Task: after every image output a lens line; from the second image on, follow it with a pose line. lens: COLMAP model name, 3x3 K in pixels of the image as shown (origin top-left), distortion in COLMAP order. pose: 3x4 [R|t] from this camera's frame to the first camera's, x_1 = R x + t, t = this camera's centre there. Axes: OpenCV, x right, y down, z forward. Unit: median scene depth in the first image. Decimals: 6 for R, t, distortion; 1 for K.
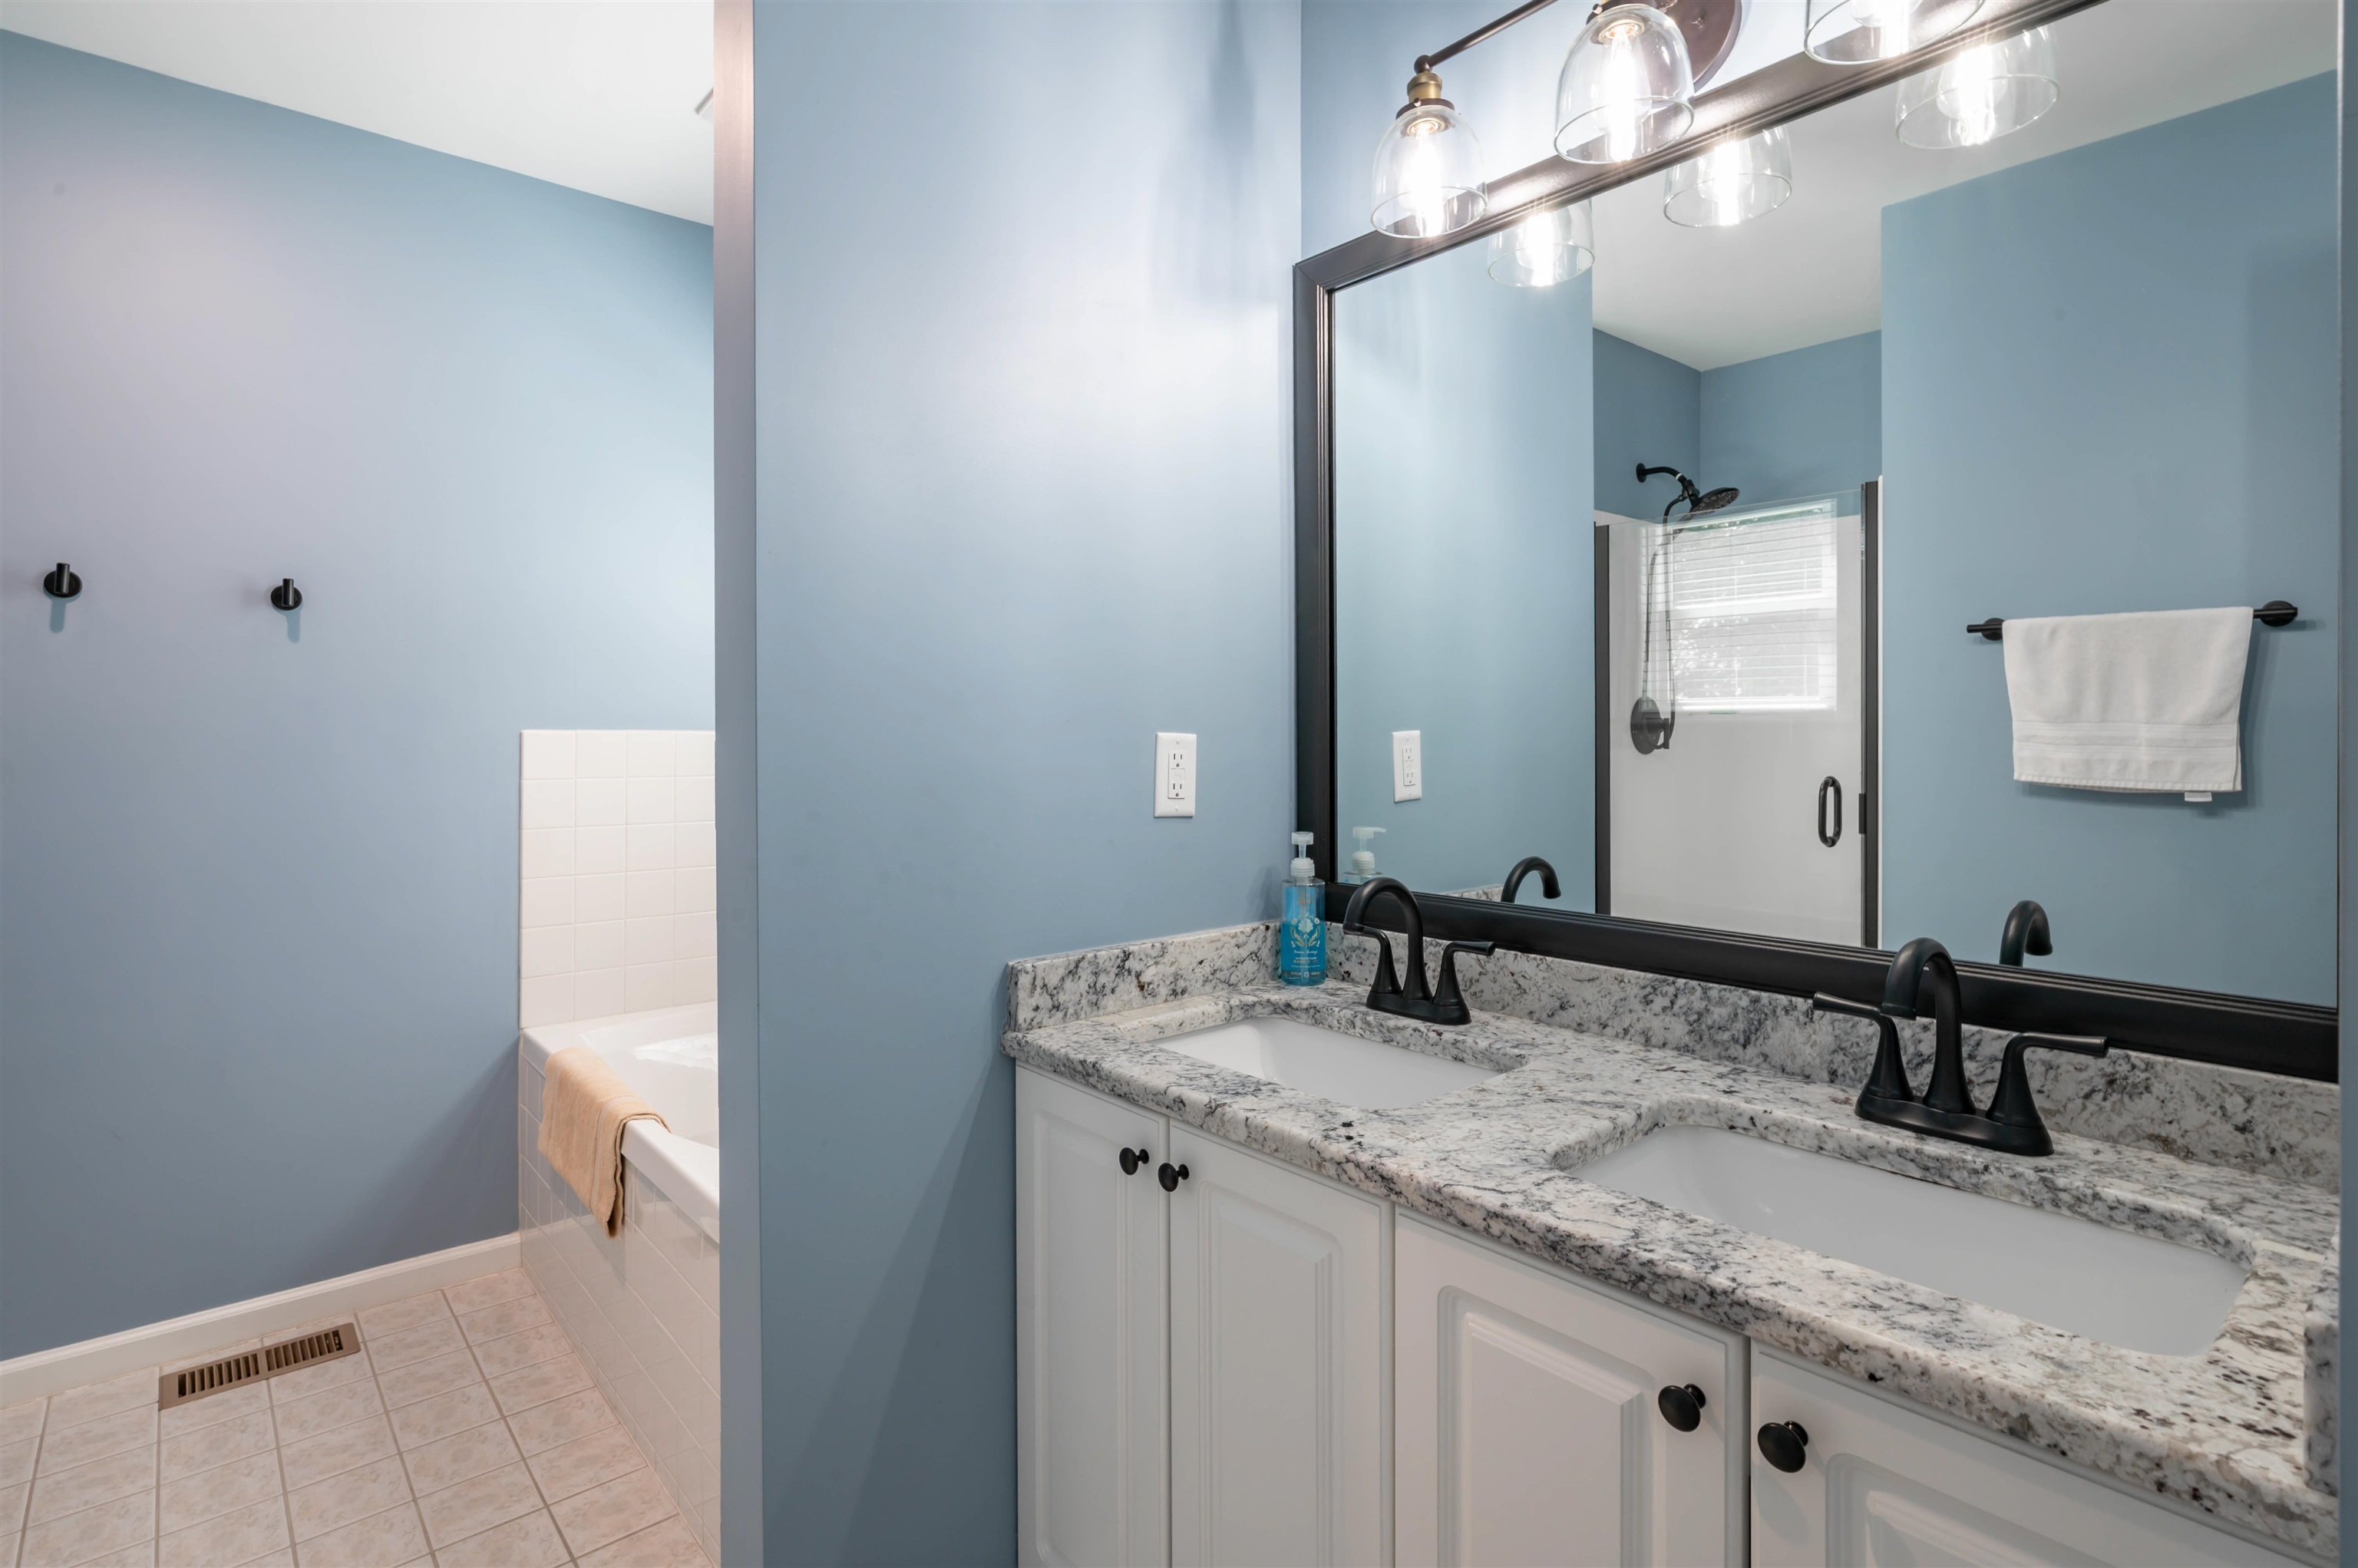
lens RADIAL K [[1171.0, 0, 1185.1], [0, 1171.0, 787.7], [0, 0, 1]] dist [0.003529, 0.001024]
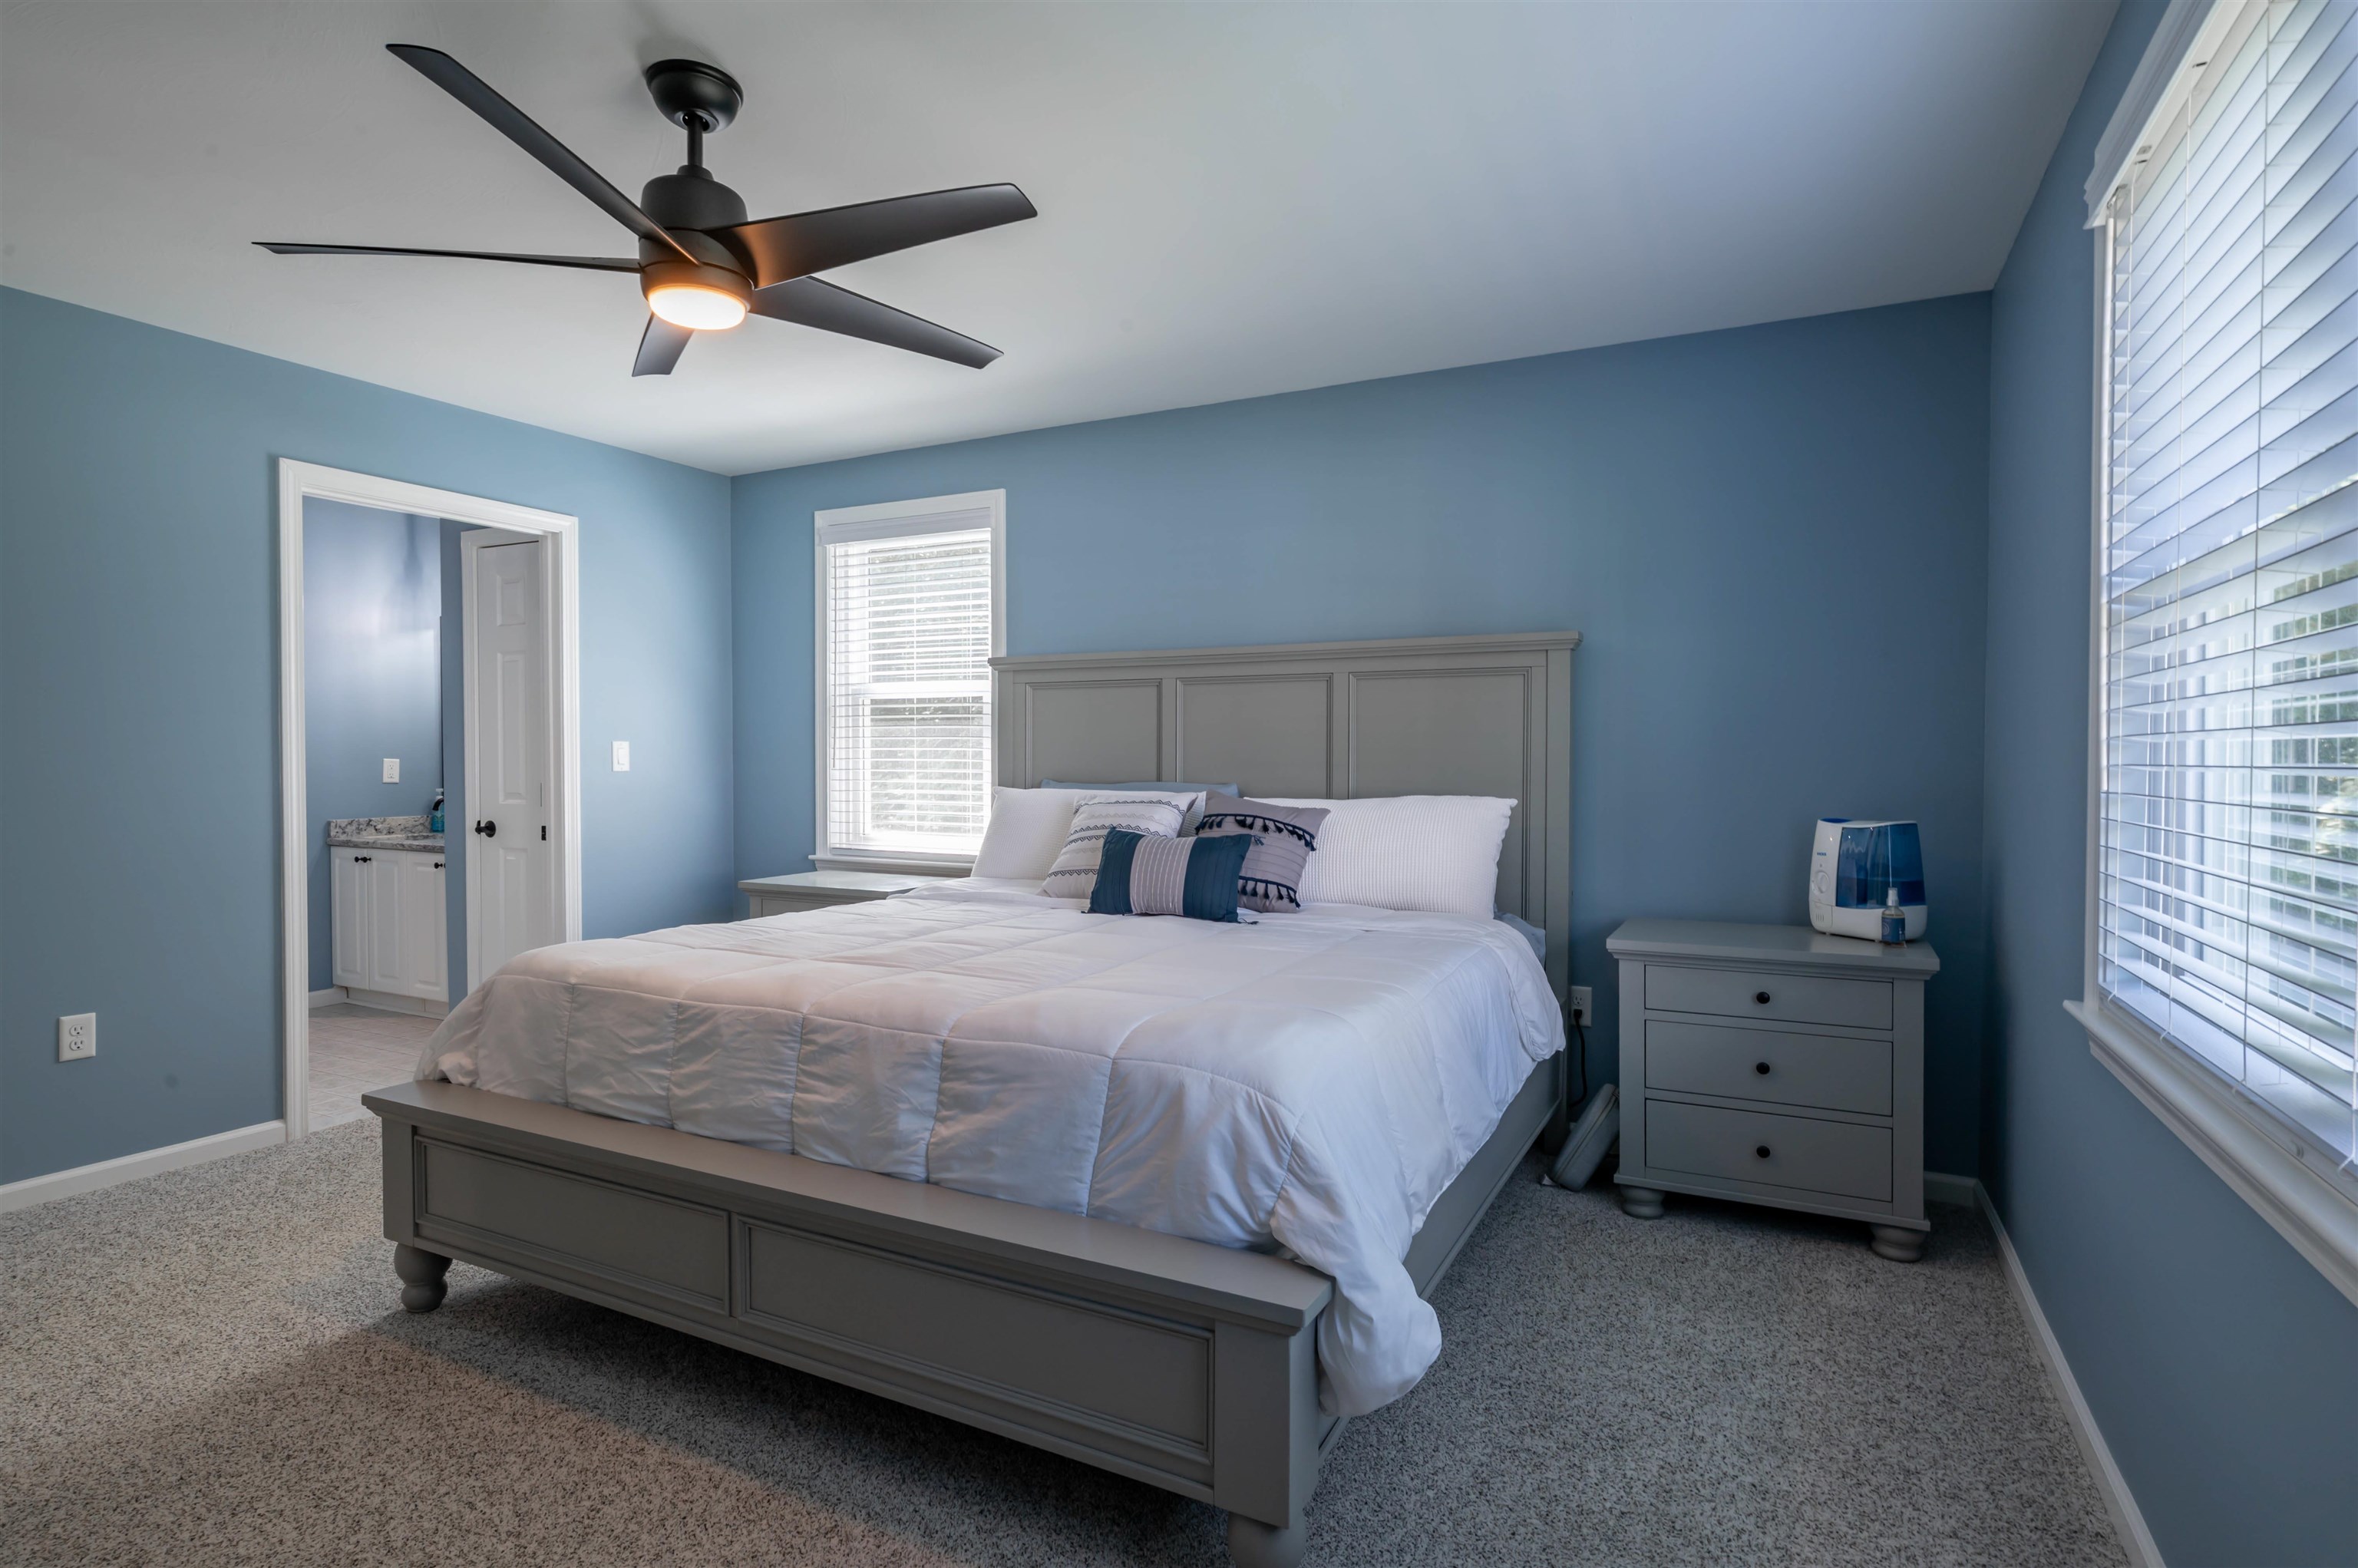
lens RADIAL K [[1171.0, 0, 1173.9], [0, 1171.0, 791.6], [0, 0, 1]] dist [0.003529, 0.001024]
pose [[0.930922, -0.001952, 0.365212, 0.896608], [-0.003066, 0.999909, 0.013160, -0.002273], [-0.365204, -0.013370, 0.930831, -3.139356]]
